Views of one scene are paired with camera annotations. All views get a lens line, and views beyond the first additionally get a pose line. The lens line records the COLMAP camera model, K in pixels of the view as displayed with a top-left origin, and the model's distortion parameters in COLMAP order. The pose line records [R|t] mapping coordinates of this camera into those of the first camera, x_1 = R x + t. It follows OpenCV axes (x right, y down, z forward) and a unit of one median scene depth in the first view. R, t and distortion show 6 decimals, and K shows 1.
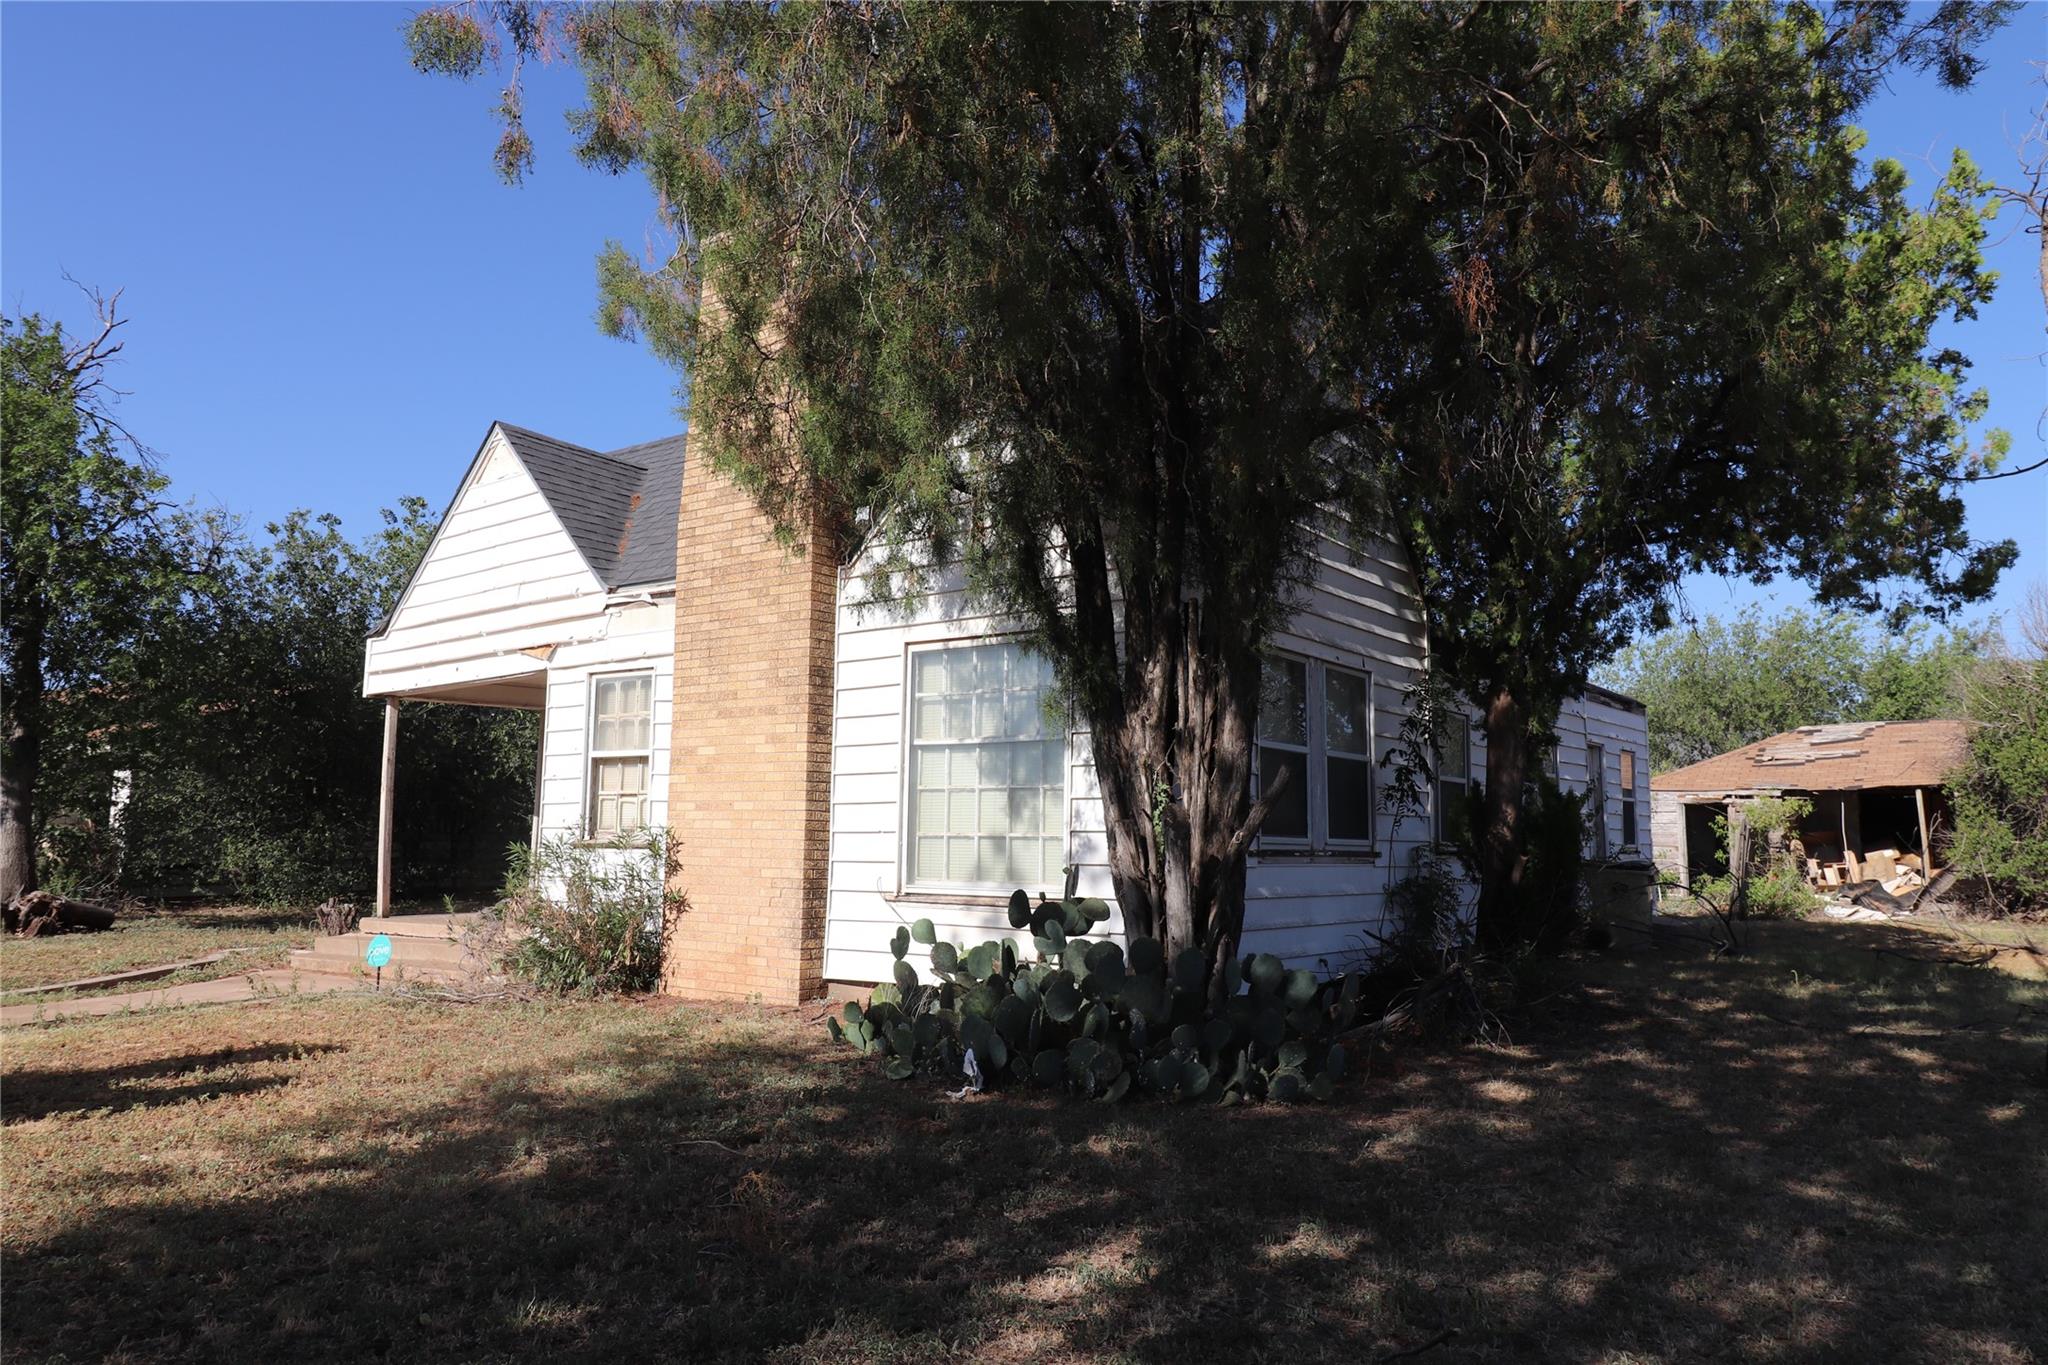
lens RADIAL K [[1452.9, 0, 1013.9], [0, 1452.9, 642.4], [0, 0, 1]] dist [0.013475, -0.015861]
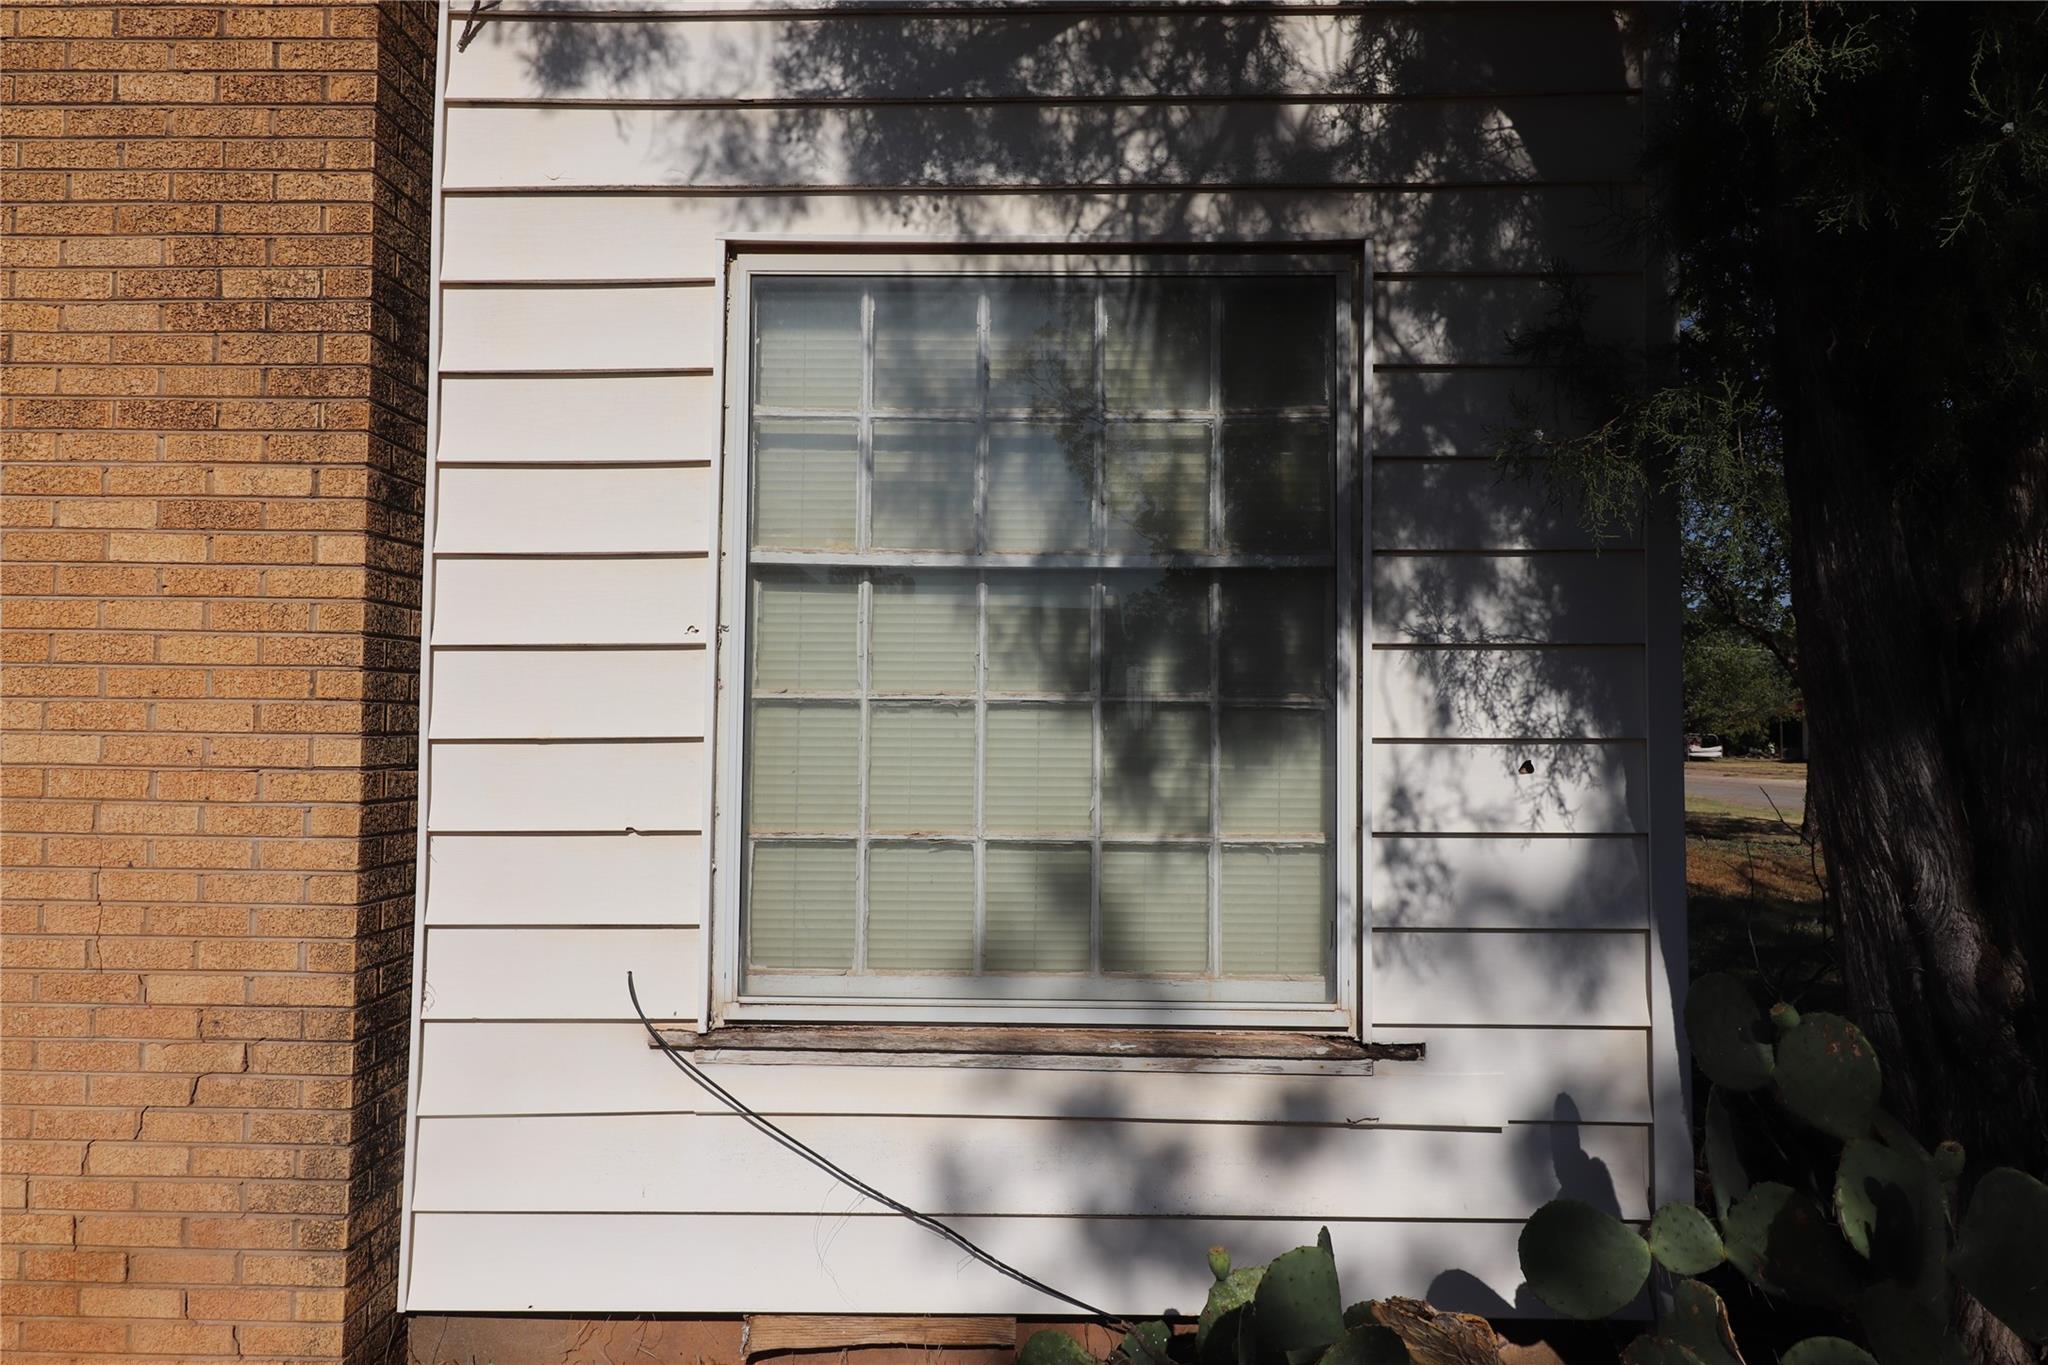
lens RADIAL K [[1452.9, 0, 1042.4], [0, 1452.9, 657.1], [0, 0, 1]] dist [0.013475, -0.015861]
pose [[0.800399, 0.020804, 0.599106, -0.206078], [-0.081269, 0.993937, 0.074060, 0.060346], [-0.593933, -0.107967, 0.797237, 0.682457]]
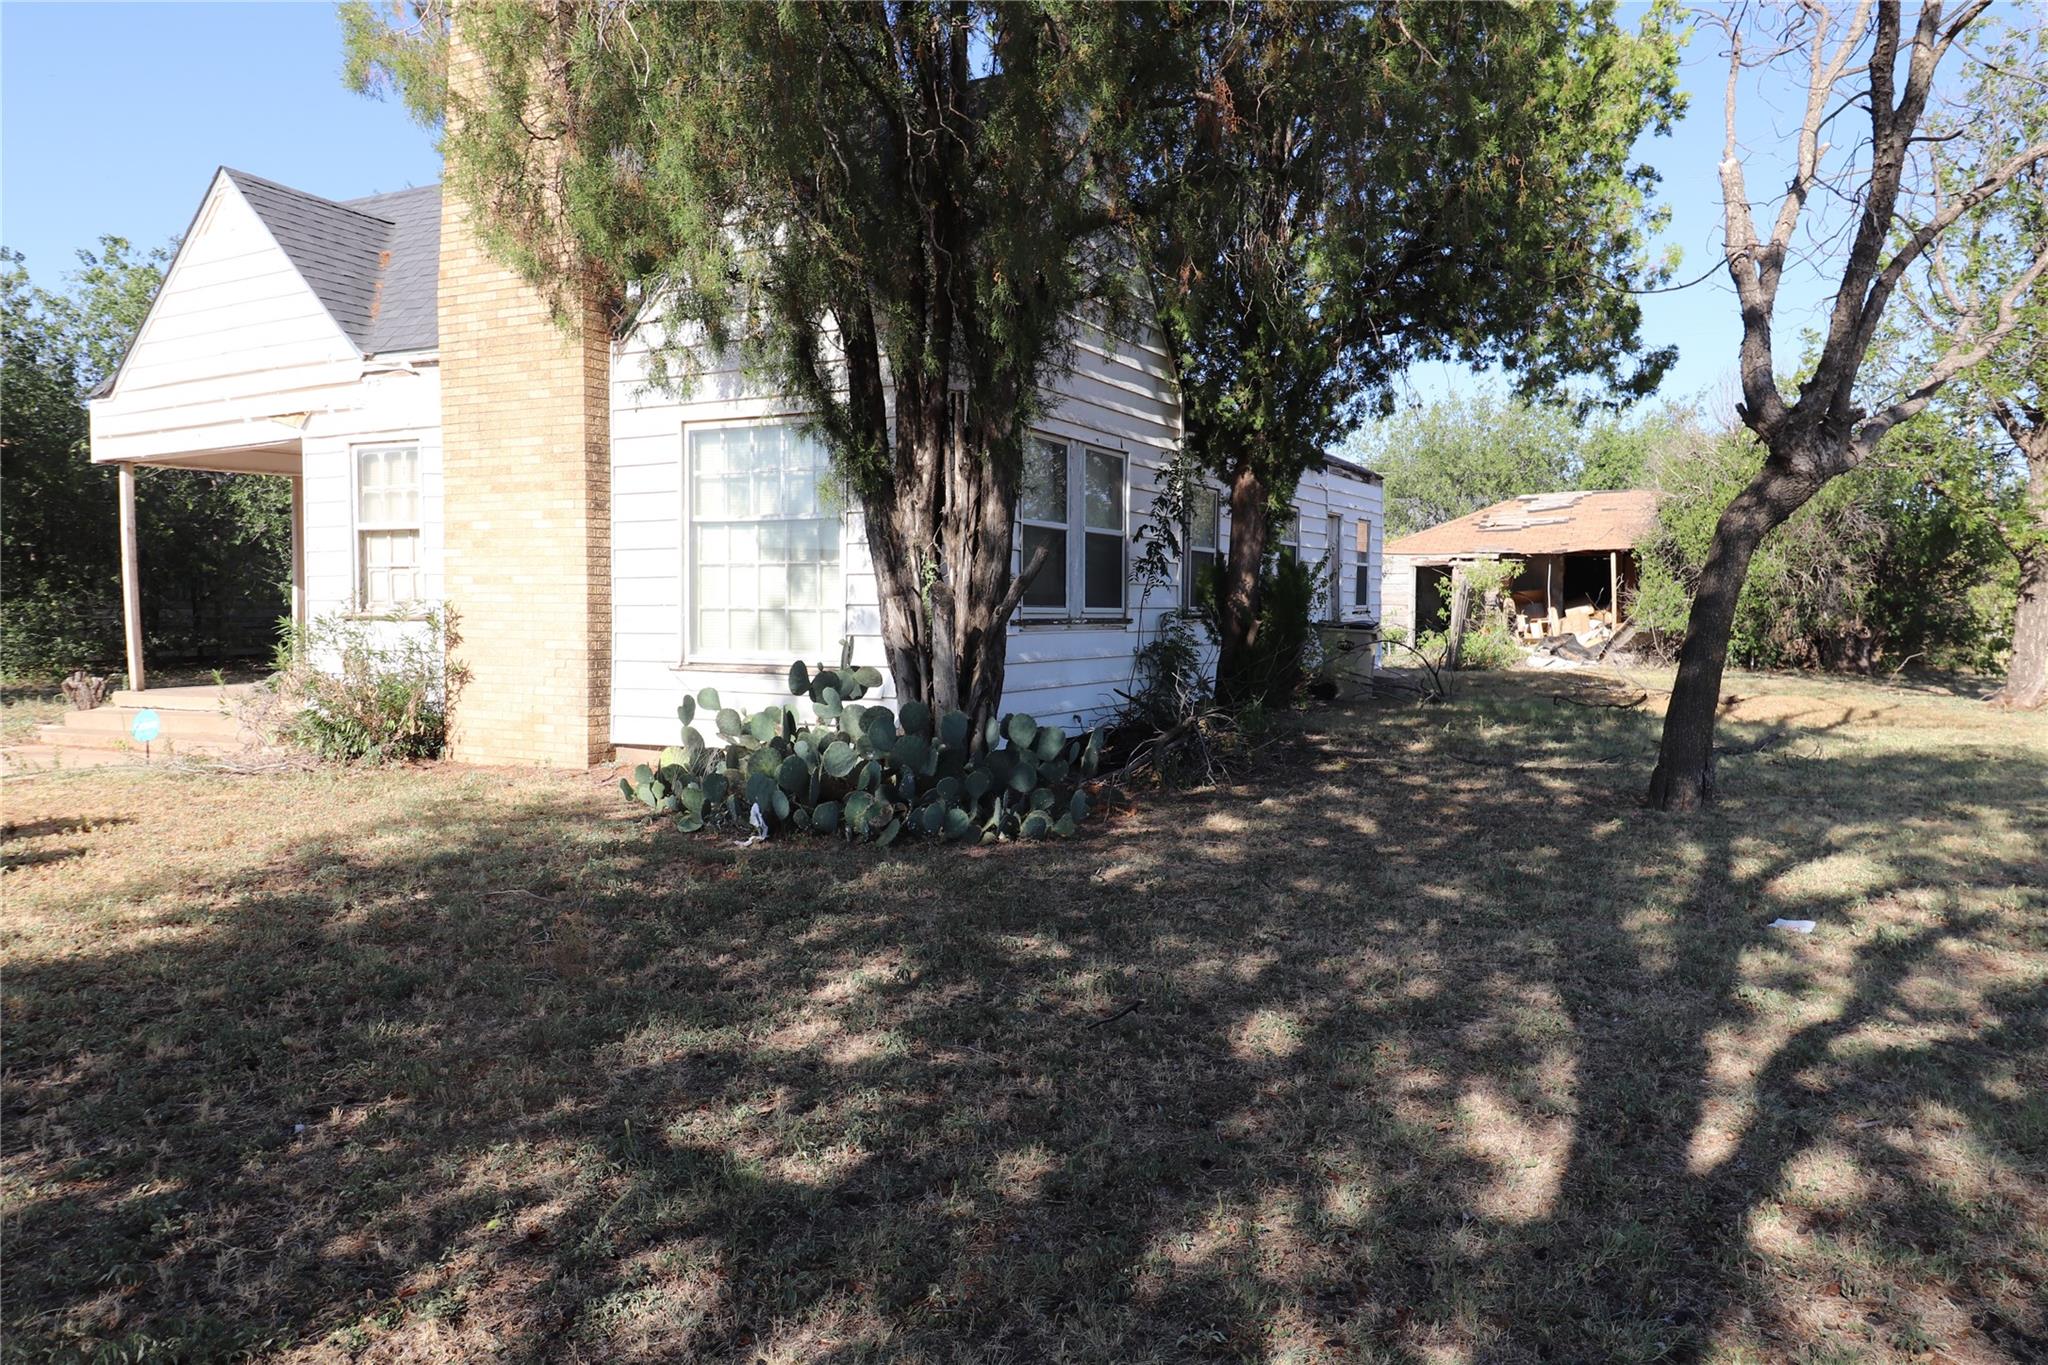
lens RADIAL K [[1452.9, 0, 1039.4], [0, 1452.9, 665.8], [0, 0, 1]] dist [0.013475, -0.015861]
pose [[0.985803, -0.013760, 0.167341, -0.000528], [-0.016682, 0.983679, 0.179159, -0.017601], [-0.167075, -0.179408, 0.969484, -0.062855]]
